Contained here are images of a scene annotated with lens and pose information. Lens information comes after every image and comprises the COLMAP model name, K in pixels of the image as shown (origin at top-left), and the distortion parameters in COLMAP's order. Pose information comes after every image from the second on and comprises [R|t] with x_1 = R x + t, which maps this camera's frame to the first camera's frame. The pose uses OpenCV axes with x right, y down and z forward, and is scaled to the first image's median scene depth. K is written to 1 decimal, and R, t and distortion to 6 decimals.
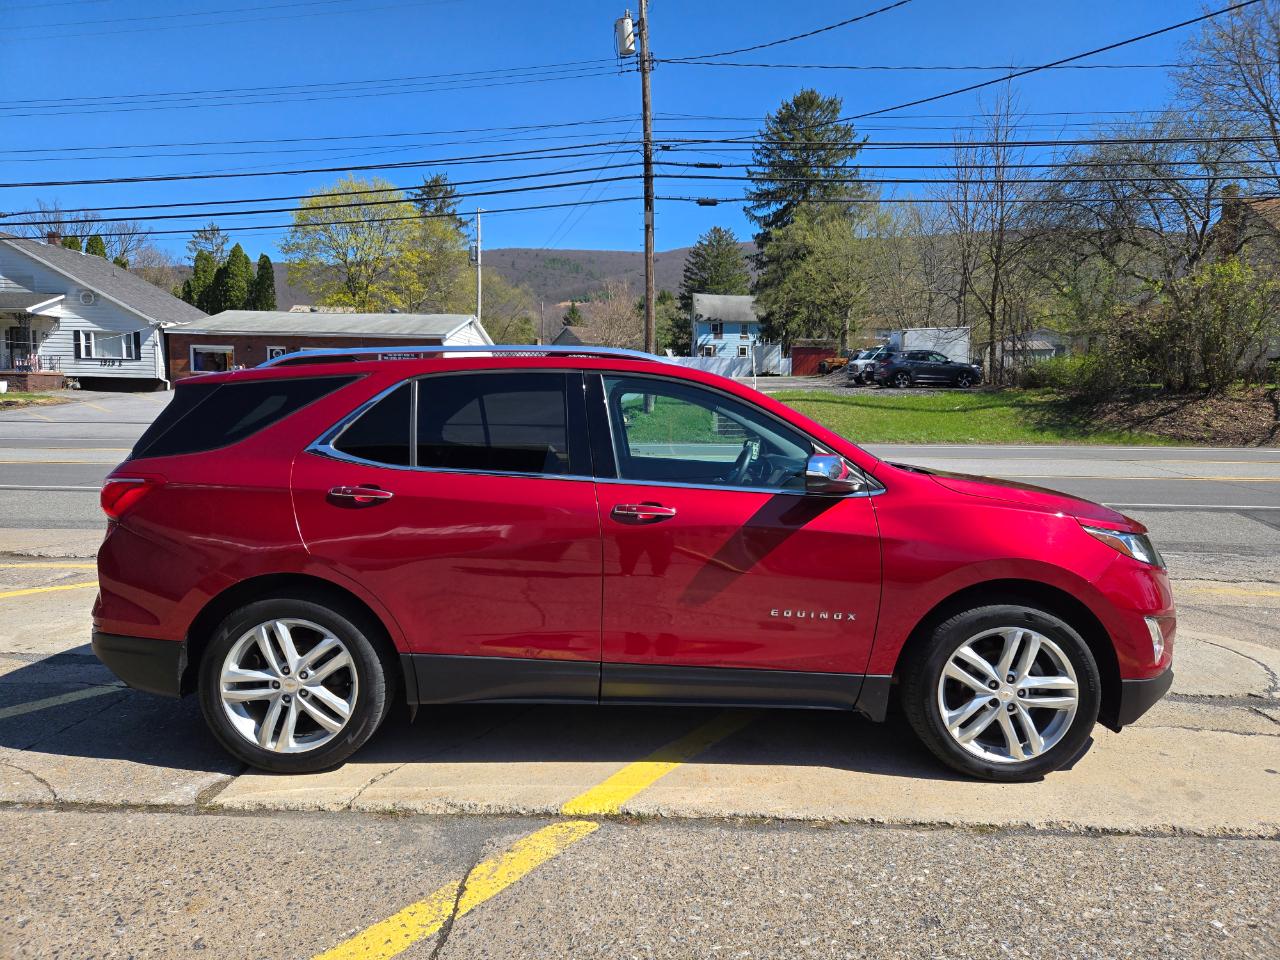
lens RADIAL K [[859.5, 0, 648.0], [0, 859.5, 484.4], [0, 0, 1]] dist [0.065666, -0.047033]
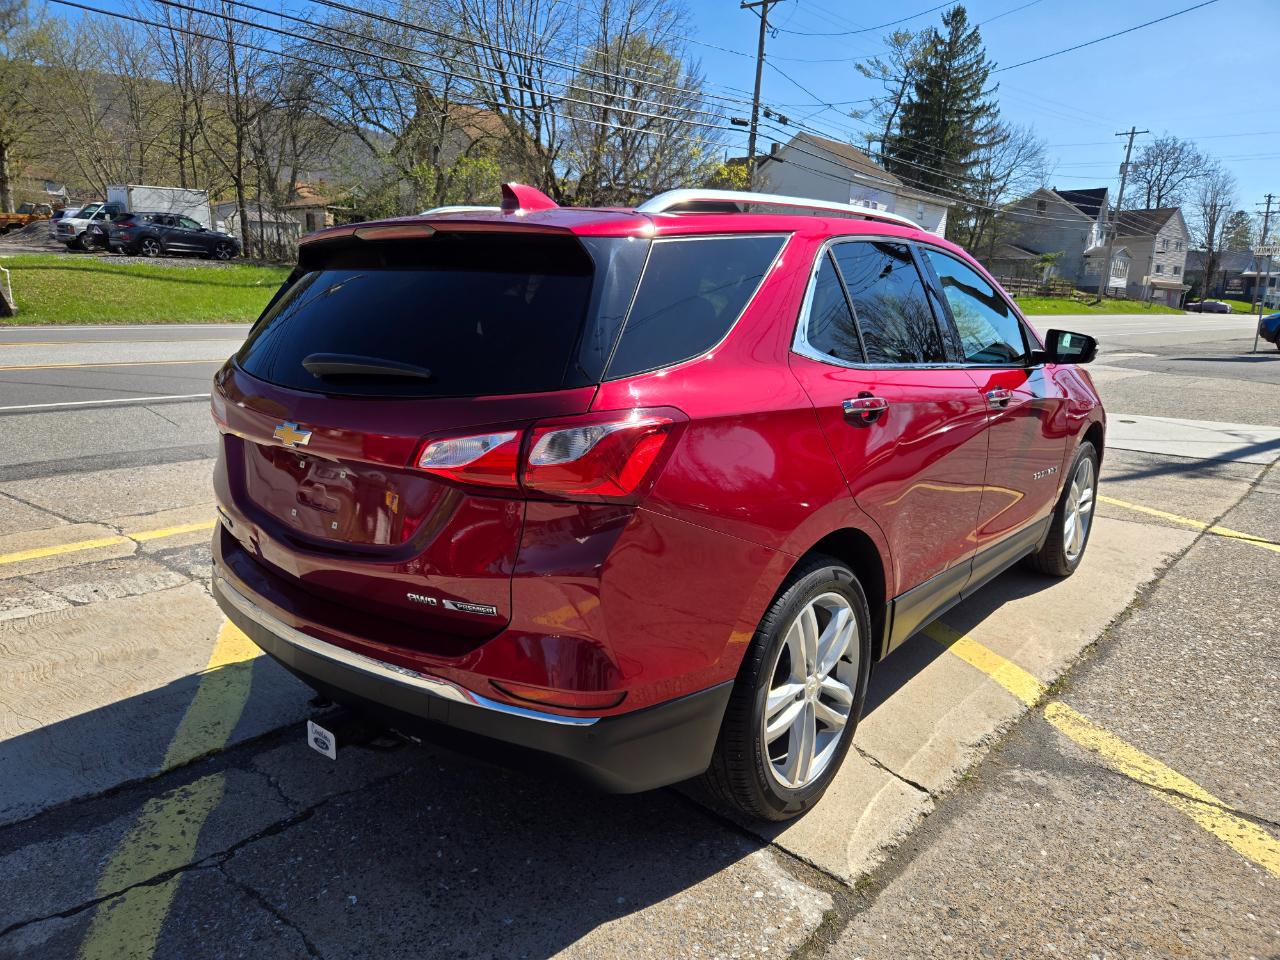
lens RADIAL K [[859.5, 0, 652.2], [0, 859.5, 471.5], [0, 0, 1]] dist [0.065666, -0.047033]
pose [[0.625825, -0.153691, 0.764672, -0.848641], [0.057228, 0.986799, 0.151500, -0.045679], [-0.777861, -0.051052, 0.626359, 0.572616]]
